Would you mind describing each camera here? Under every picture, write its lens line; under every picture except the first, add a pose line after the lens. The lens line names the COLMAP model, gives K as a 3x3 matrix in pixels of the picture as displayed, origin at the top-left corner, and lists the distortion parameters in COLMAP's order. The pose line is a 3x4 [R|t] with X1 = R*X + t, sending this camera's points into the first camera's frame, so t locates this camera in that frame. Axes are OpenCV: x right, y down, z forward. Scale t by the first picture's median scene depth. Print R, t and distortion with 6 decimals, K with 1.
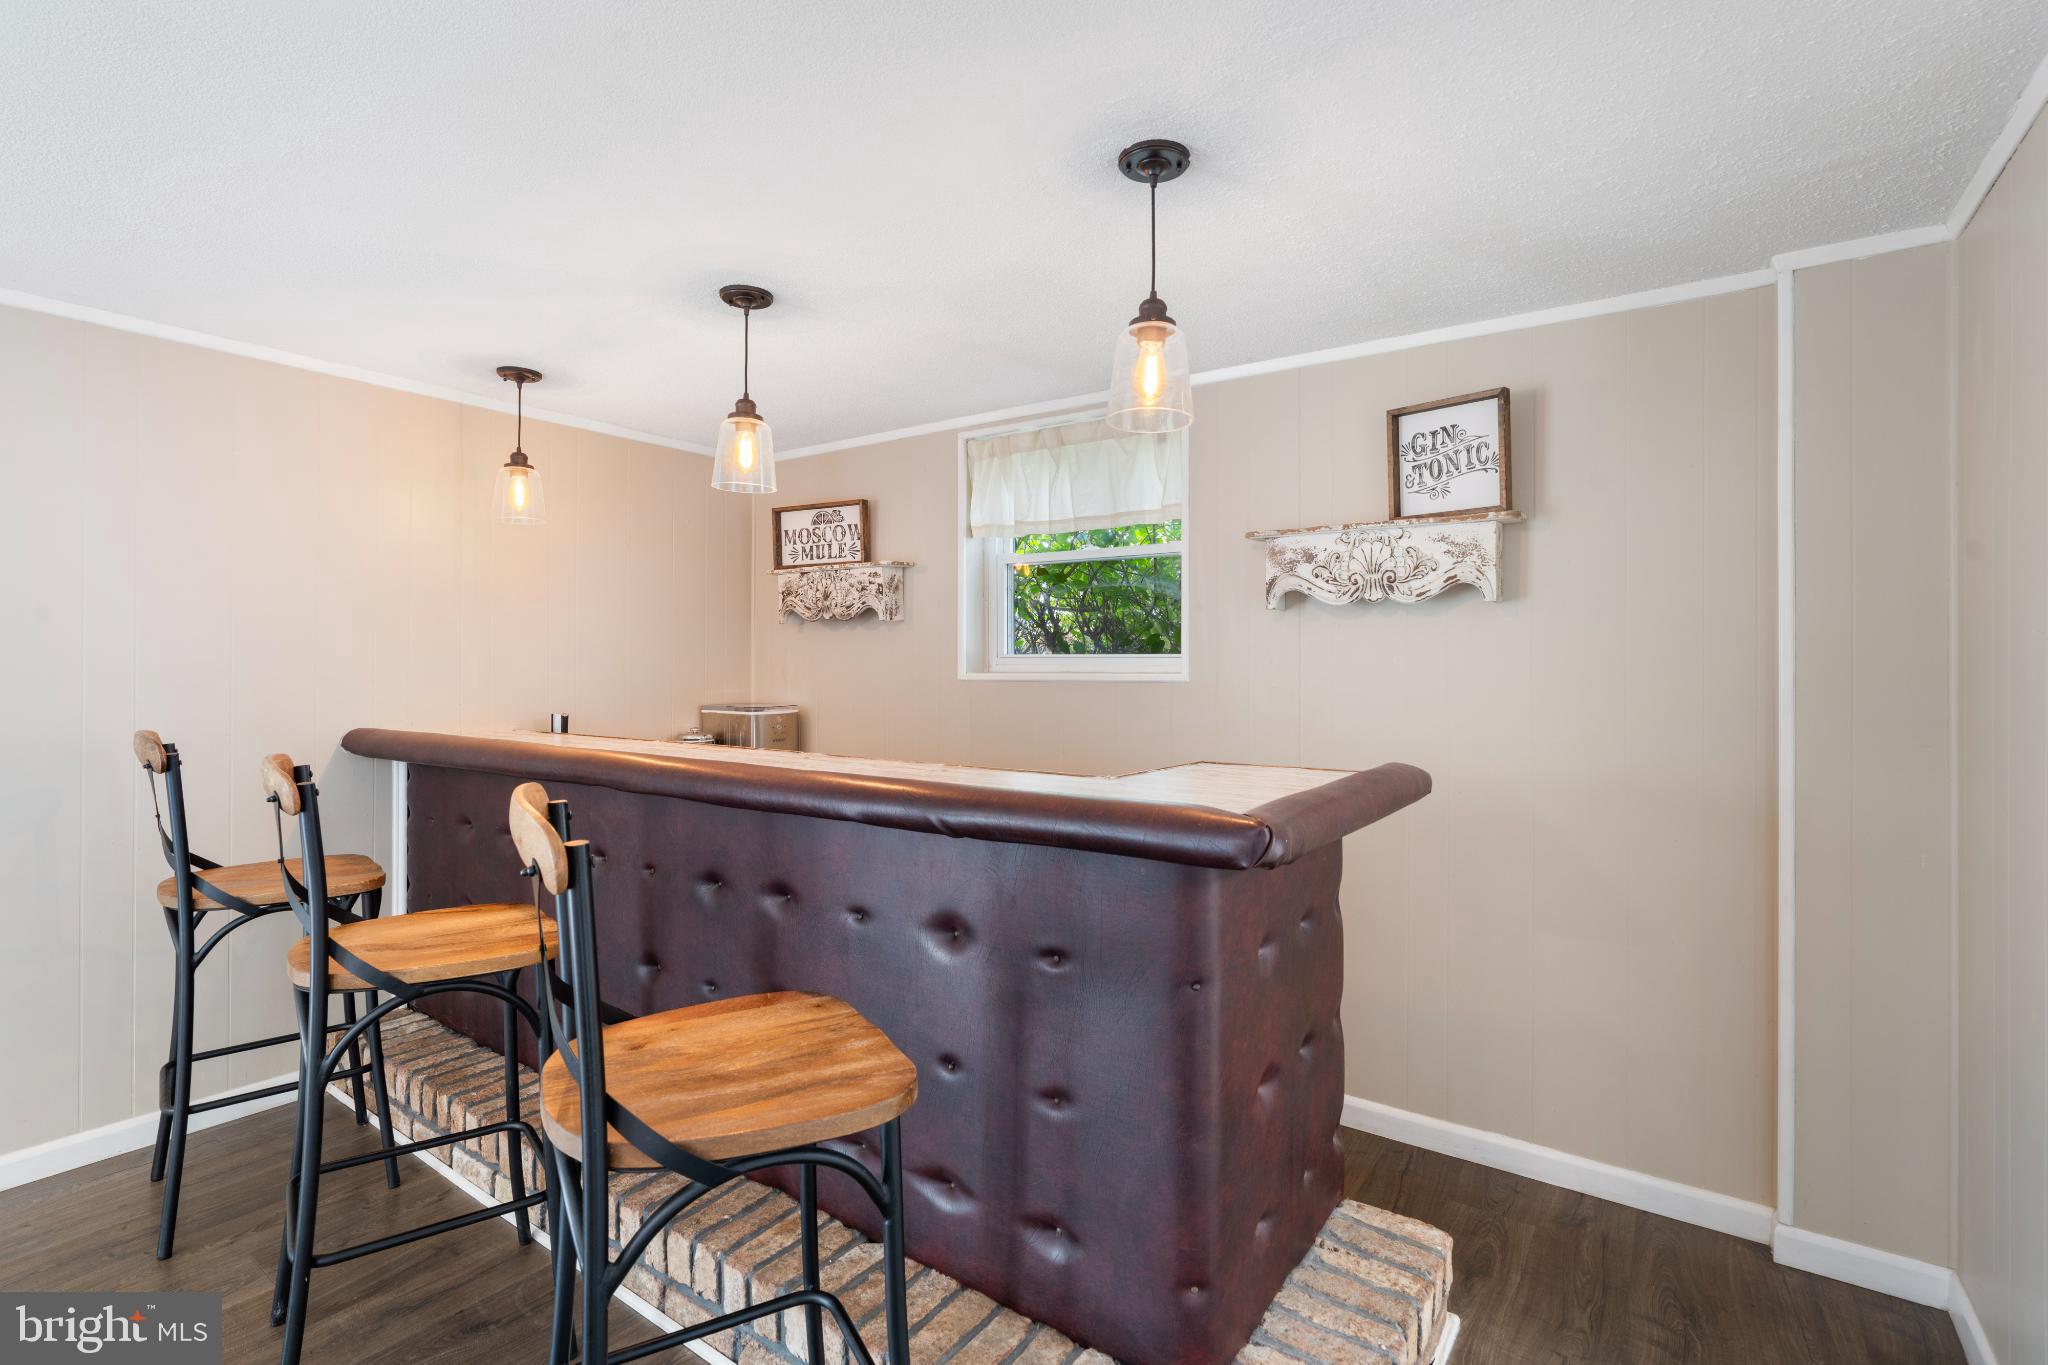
lens RADIAL K [[928.6, 0, 1024.6], [0, 928.6, 686.7], [0, 0, 1]] dist [-0.002790, 0.000488]
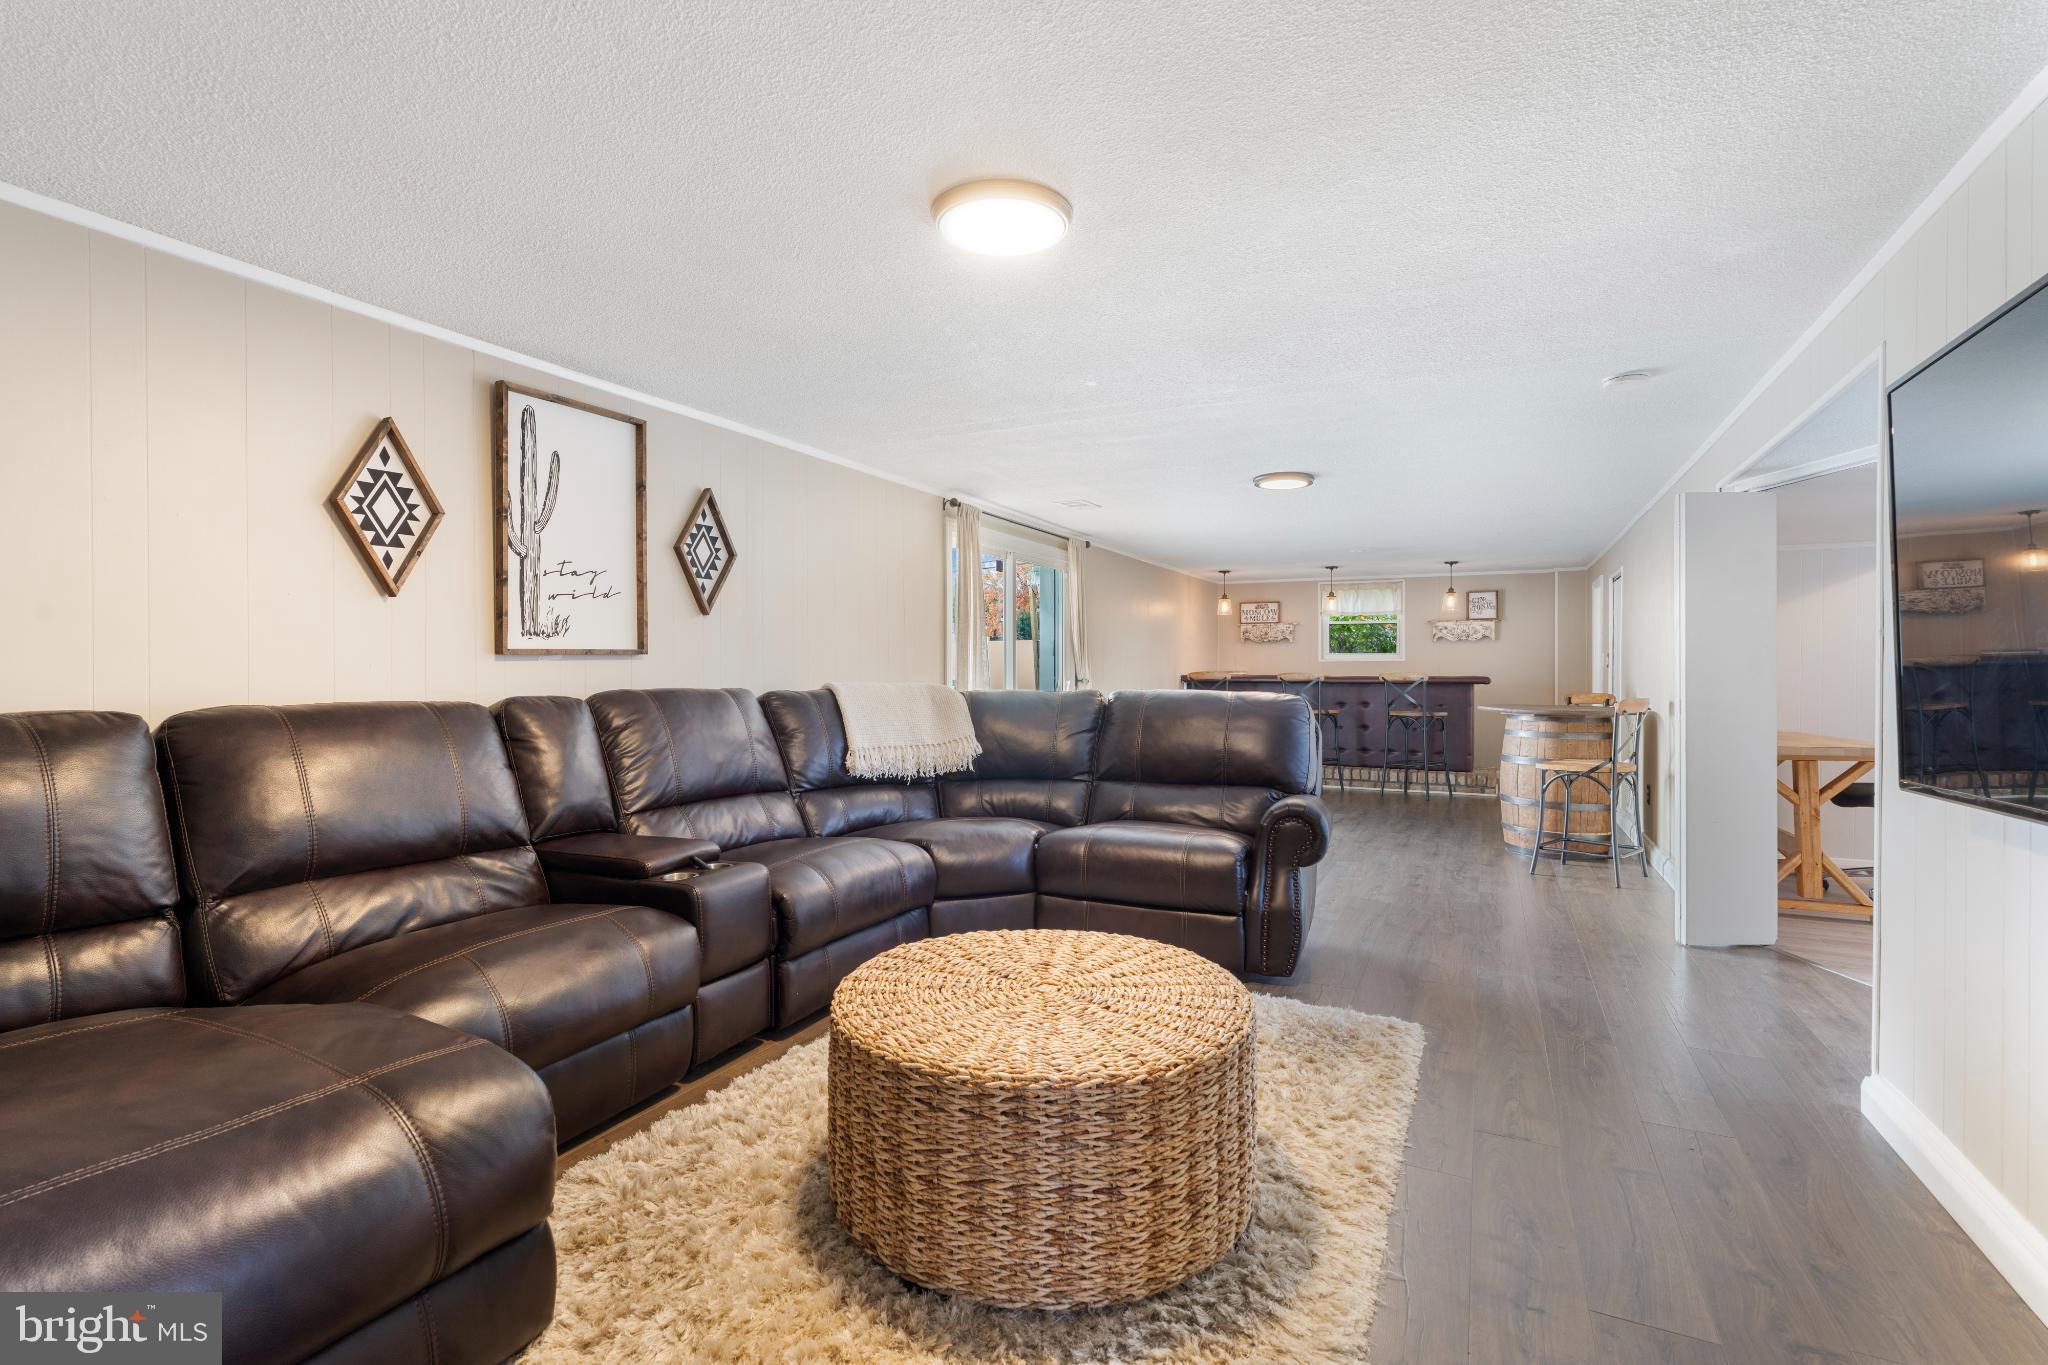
lens RADIAL K [[928.6, 0, 1018.0], [0, 928.6, 678.1], [0, 0, 1]] dist [-0.002790, 0.000488]
pose [[0.992228, -0.005568, 0.124307, -1.501712], [0.006569, 0.999949, -0.007641, 0.066700], [-0.124258, 0.008398, 0.992214, -2.016744]]
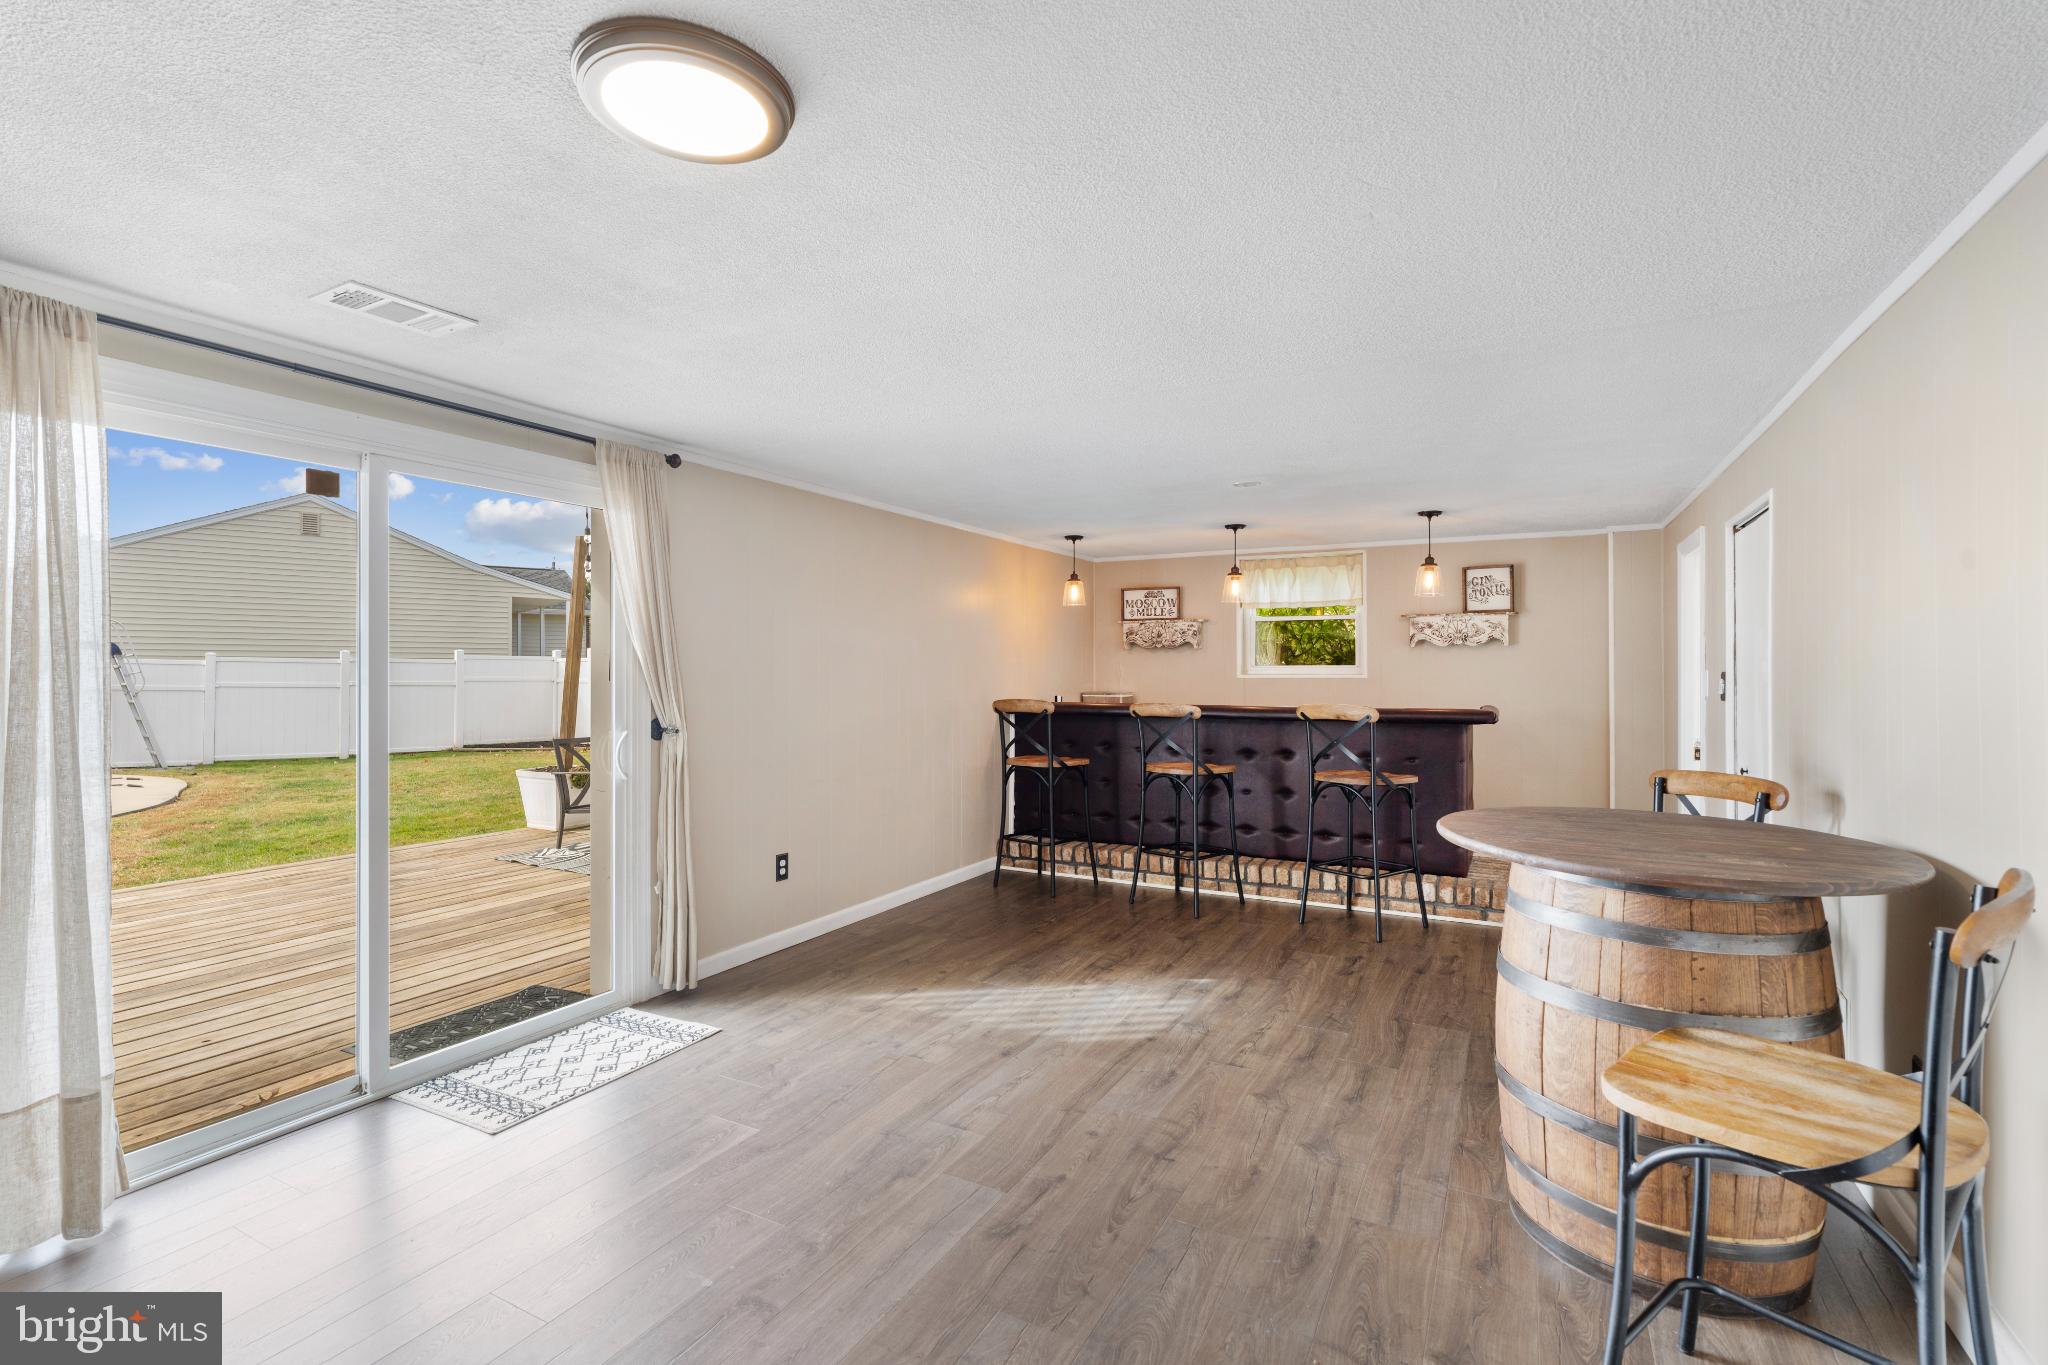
lens RADIAL K [[928.6, 0, 1011.3], [0, 928.6, 676.7], [0, 0, 1]] dist [-0.002790, 0.000488]
pose [[0.995653, -0.005574, 0.092970, -0.774783], [0.006566, 0.999925, -0.010374, 0.007557], [-0.092905, 0.010940, 0.995615, -1.004547]]
